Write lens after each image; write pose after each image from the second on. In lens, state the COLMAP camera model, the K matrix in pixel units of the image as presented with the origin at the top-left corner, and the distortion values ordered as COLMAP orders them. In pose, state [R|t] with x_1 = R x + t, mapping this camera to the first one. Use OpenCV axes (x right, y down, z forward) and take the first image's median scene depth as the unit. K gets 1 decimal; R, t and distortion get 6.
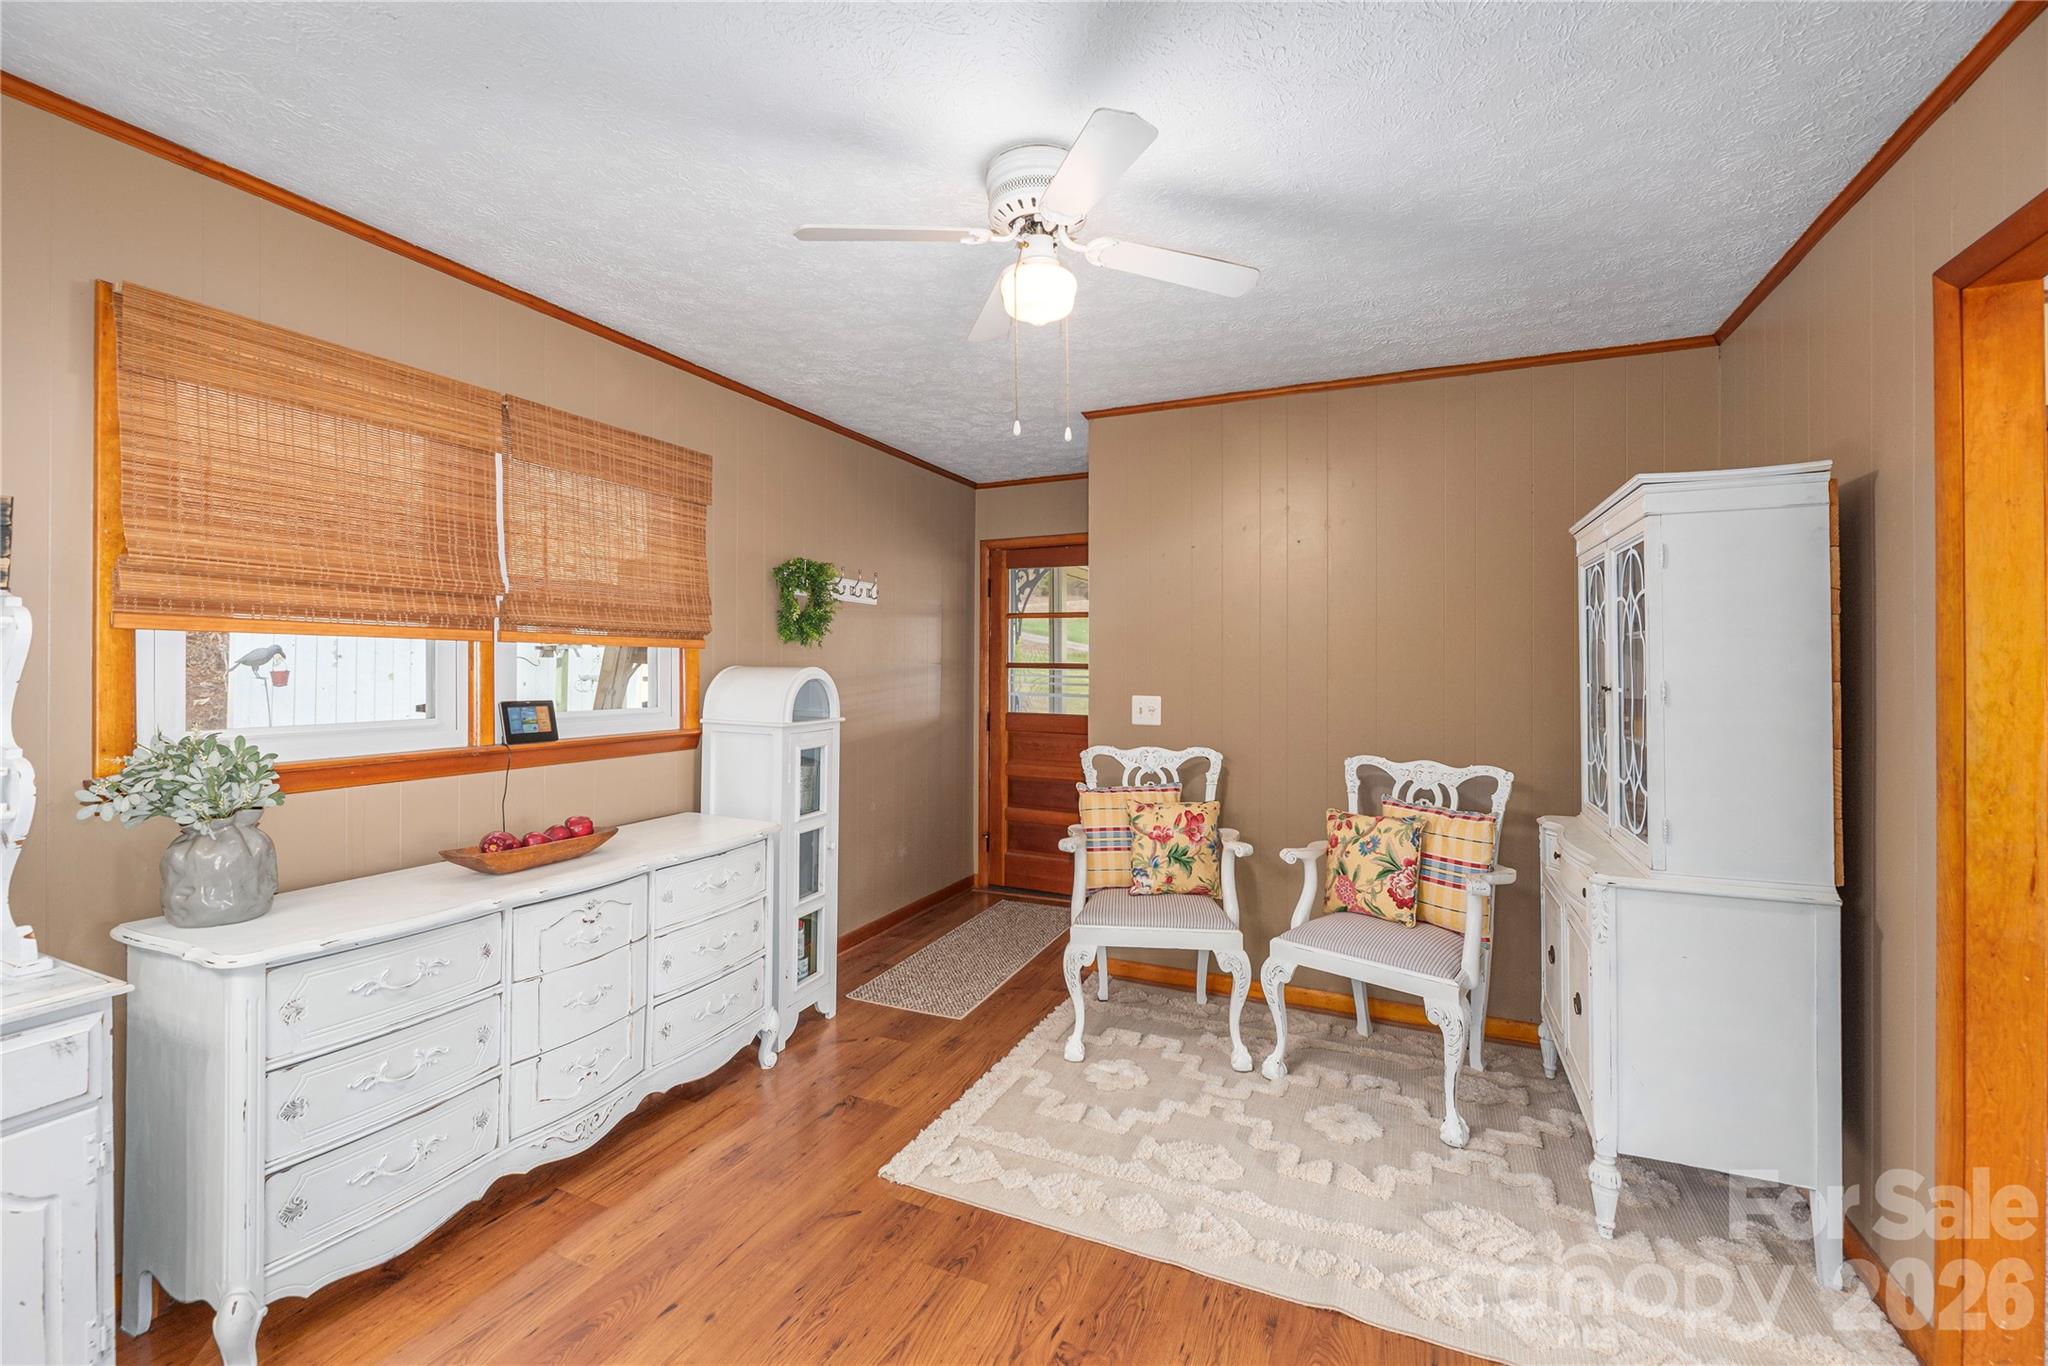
lens RADIAL K [[864.9, 0, 1019.2], [0, 864.9, 661.3], [0, 0, 1]] dist [-0.003323, -0.000049]
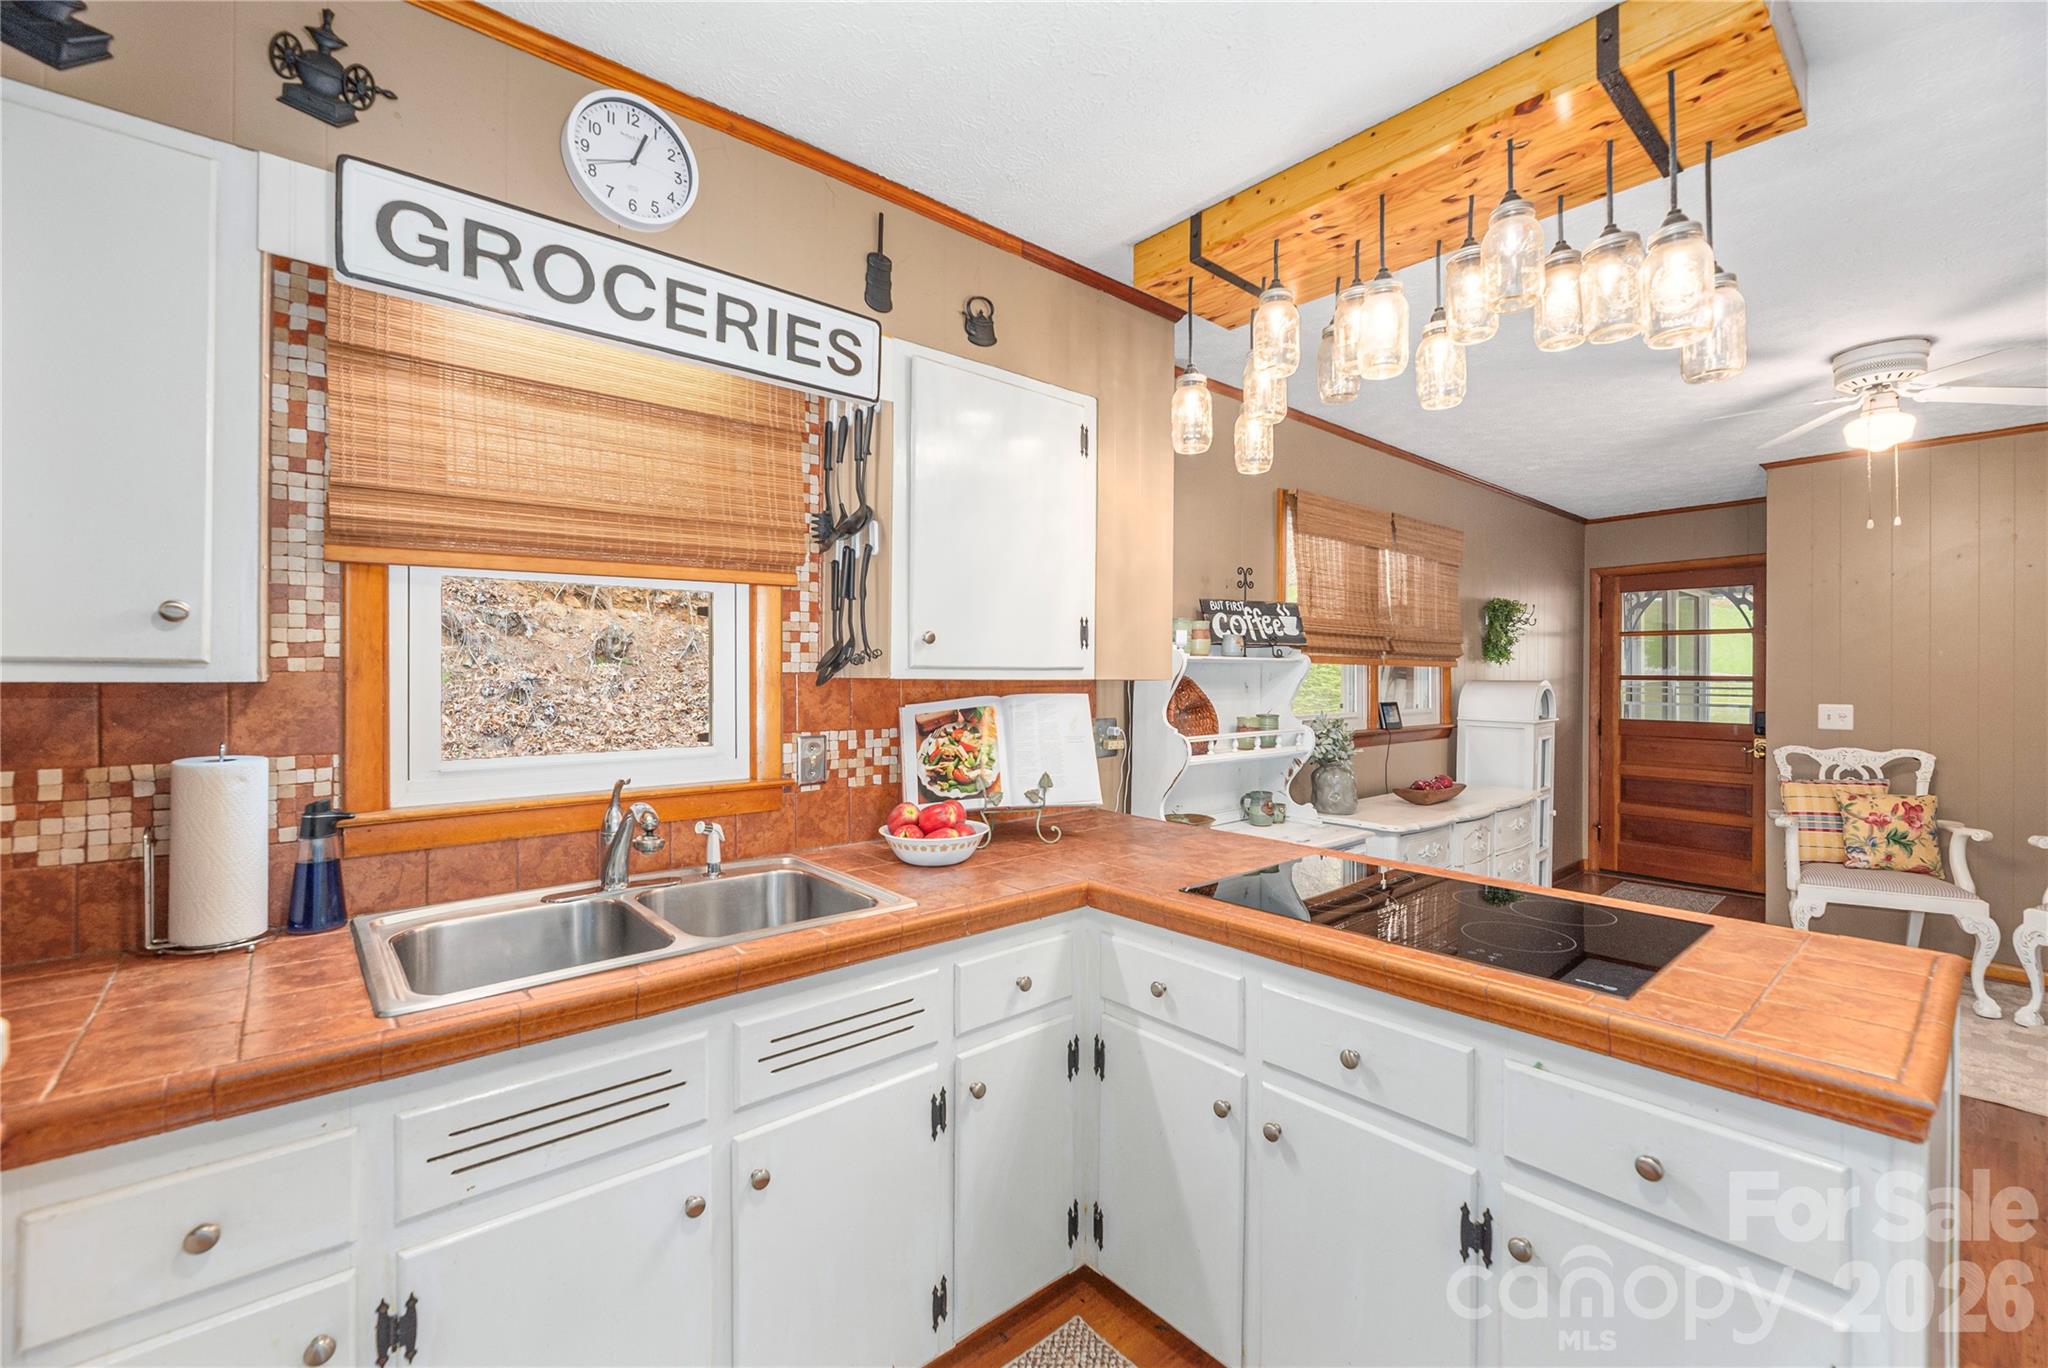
lens RADIAL K [[850.0, 0, 1036.5], [0, 850.0, 678.2], [0, 0, 1]] dist [-0.004106, 0.000799]
pose [[0.910893, -0.002680, -0.412634, -0.392125], [0.004972, 0.999978, 0.004482, -0.006004], [0.412613, -0.006134, 0.910886, -0.519222]]
